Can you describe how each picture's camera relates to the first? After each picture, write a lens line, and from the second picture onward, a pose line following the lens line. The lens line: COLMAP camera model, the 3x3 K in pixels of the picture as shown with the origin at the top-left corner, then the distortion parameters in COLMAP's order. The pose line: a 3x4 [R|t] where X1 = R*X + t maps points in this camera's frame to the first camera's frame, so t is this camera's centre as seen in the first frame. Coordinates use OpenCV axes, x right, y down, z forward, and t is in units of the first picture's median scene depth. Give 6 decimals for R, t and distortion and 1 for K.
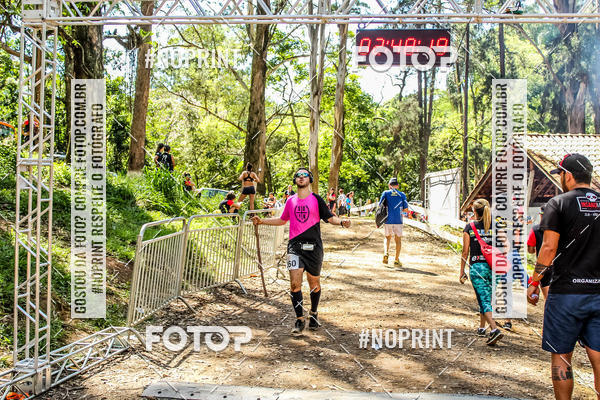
lens RADIAL K [[1044.9, 0, 282.3], [0, 1044.9, 163.4], [0, 0, 1]] dist [-0.012946, 0.065122]
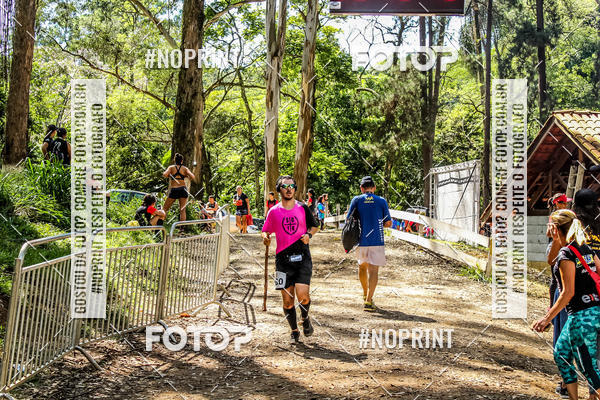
lens RADIAL K [[1515.4, 0, 300.0], [0, 1515.4, 200.0], [0, 0, 1]] dist [0.012358, 0.626402]
pose [[0.998773, -0.002175, 0.049482, -0.001420], [0.000664, 0.999533, 0.030535, -0.000080], [-0.049525, -0.030465, 0.998308, -0.016290]]
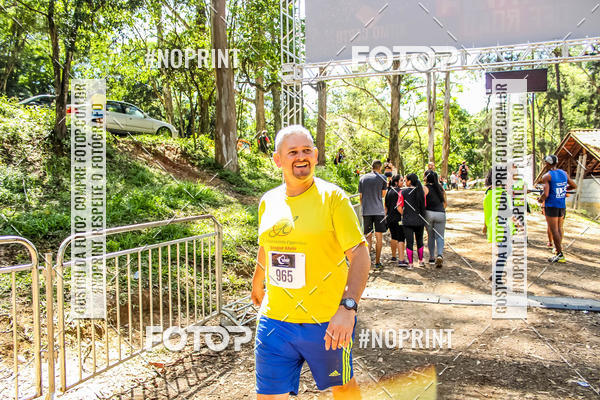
lens RADIAL K [[508.7, 0, 300.0], [0, 508.7, 200.0], [0, 0, 1]] dist [-0.162540, 0.155267]
pose [[0.958947, -0.024299, -0.282542, 0.053392], [0.044191, 0.996955, 0.064245, 0.008924], [0.280121, -0.074093, 0.957101, 0.227226]]
